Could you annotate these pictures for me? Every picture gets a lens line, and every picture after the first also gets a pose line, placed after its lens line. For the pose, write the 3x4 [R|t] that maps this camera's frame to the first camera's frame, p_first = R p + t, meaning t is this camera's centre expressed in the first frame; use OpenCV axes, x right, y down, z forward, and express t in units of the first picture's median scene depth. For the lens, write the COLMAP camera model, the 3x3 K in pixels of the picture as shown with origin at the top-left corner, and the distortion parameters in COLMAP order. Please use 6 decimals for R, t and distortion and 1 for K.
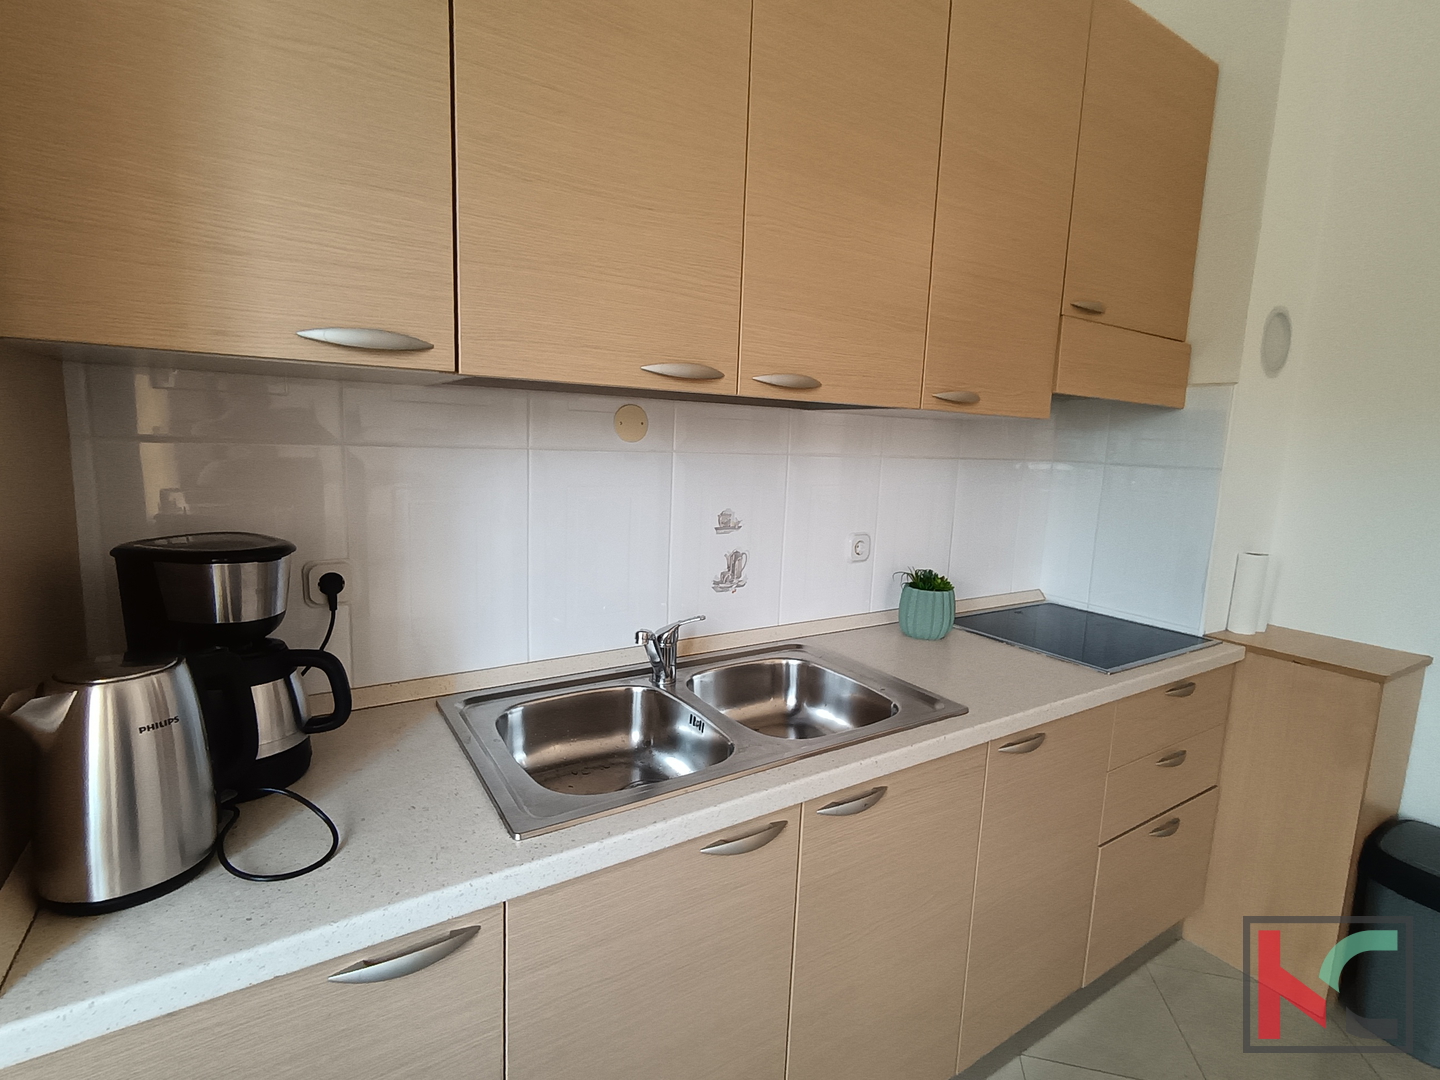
lens RADIAL K [[684.6, 0, 712.7], [0, 684.6, 534.6], [0, 0, 1]] dist [-0.000979, 0.000939]
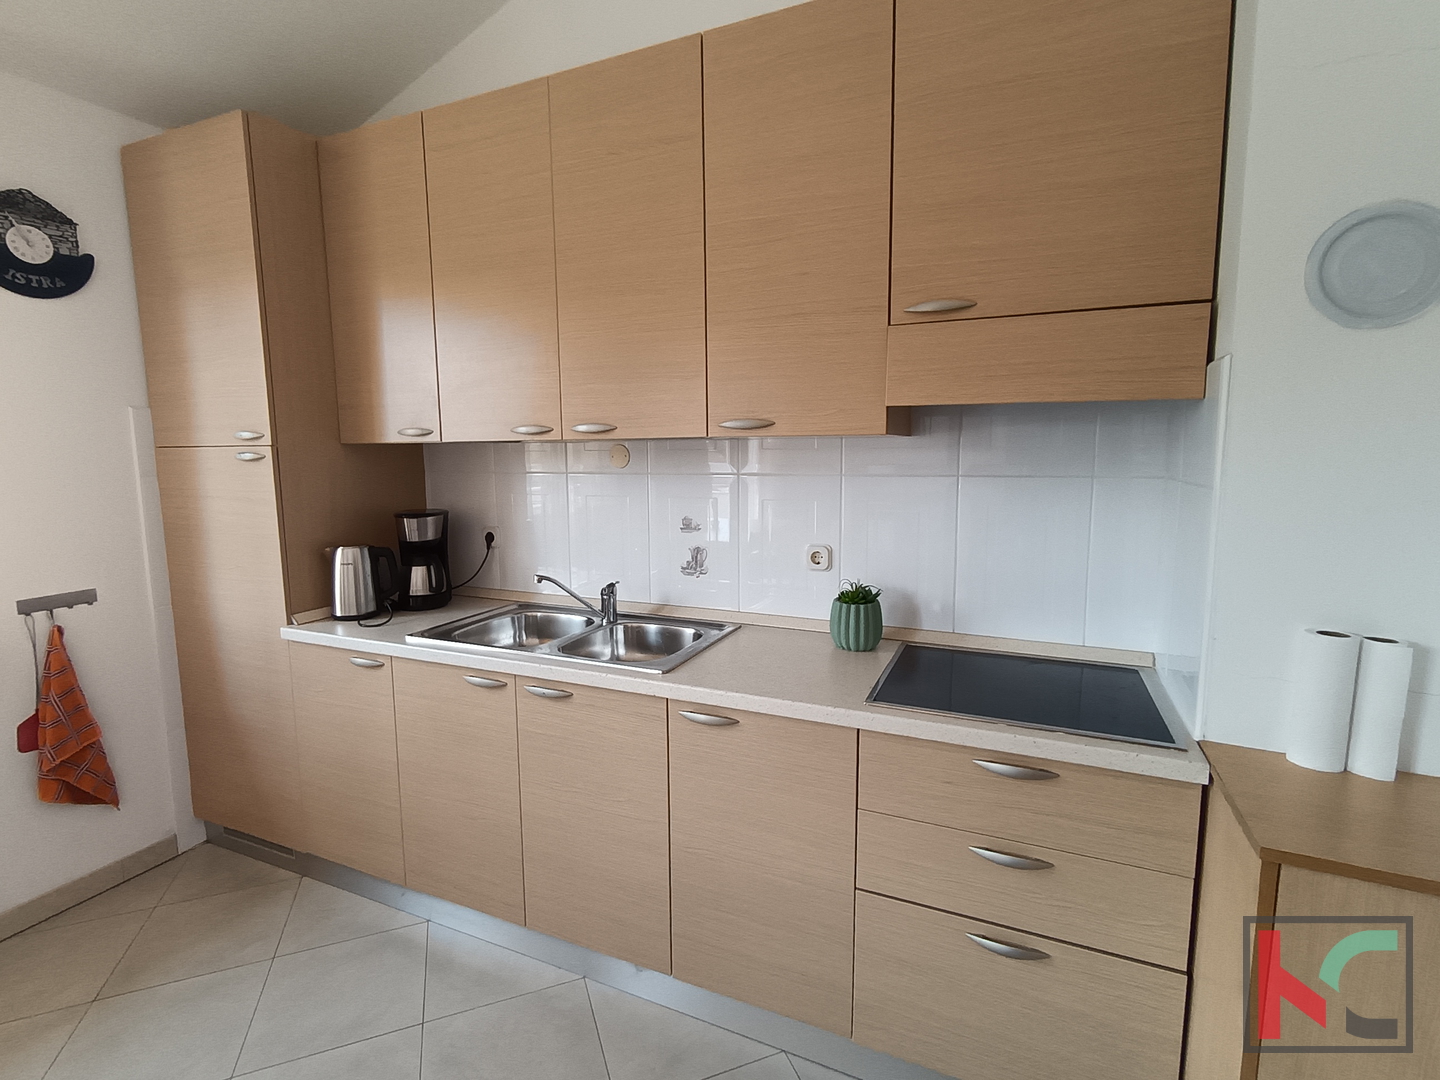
lens RADIAL K [[684.6, 0, 714.9], [0, 684.6, 531.6], [0, 0, 1]] dist [-0.000979, 0.000939]
pose [[0.559067, 0.053586, -0.827389, 1.214863], [-0.090250, 0.995913, 0.003518, -0.013794], [0.824196, 0.072706, 0.561618, 0.280058]]
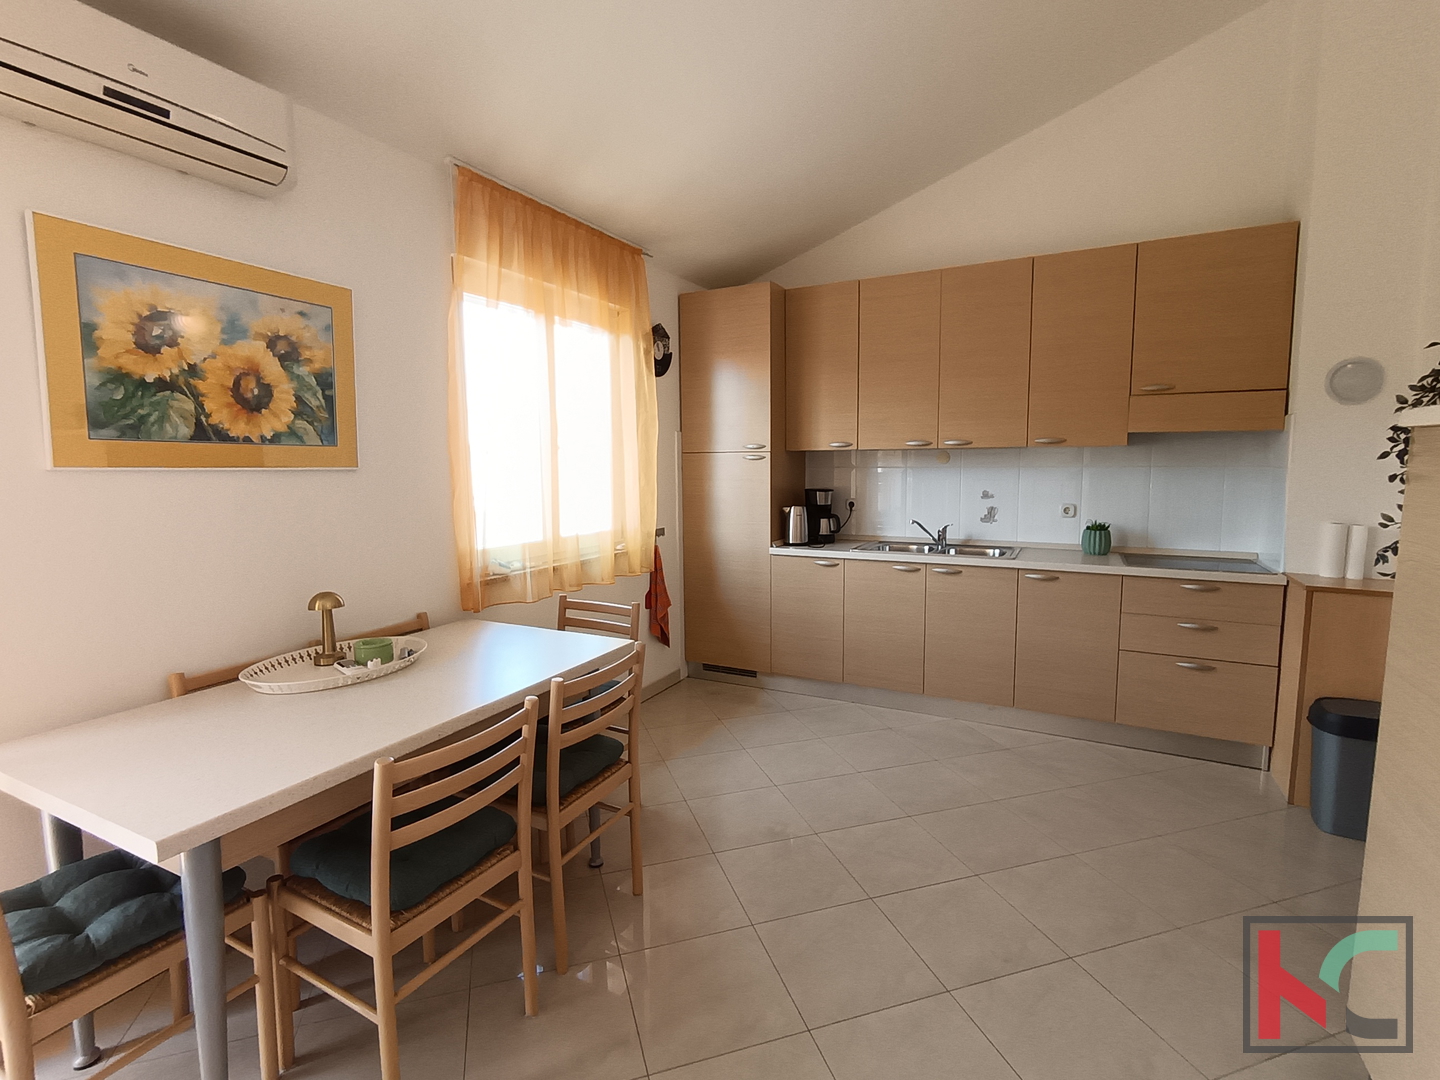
lens RADIAL K [[684.6, 0, 718.7], [0, 684.6, 527.8], [0, 0, 1]] dist [-0.000979, 0.000939]
pose [[0.502559, 0.039768, -0.863628, 1.741531], [-0.098030, 0.995120, -0.011222, 0.233421], [0.858967, 0.090301, 0.504005, -1.127602]]
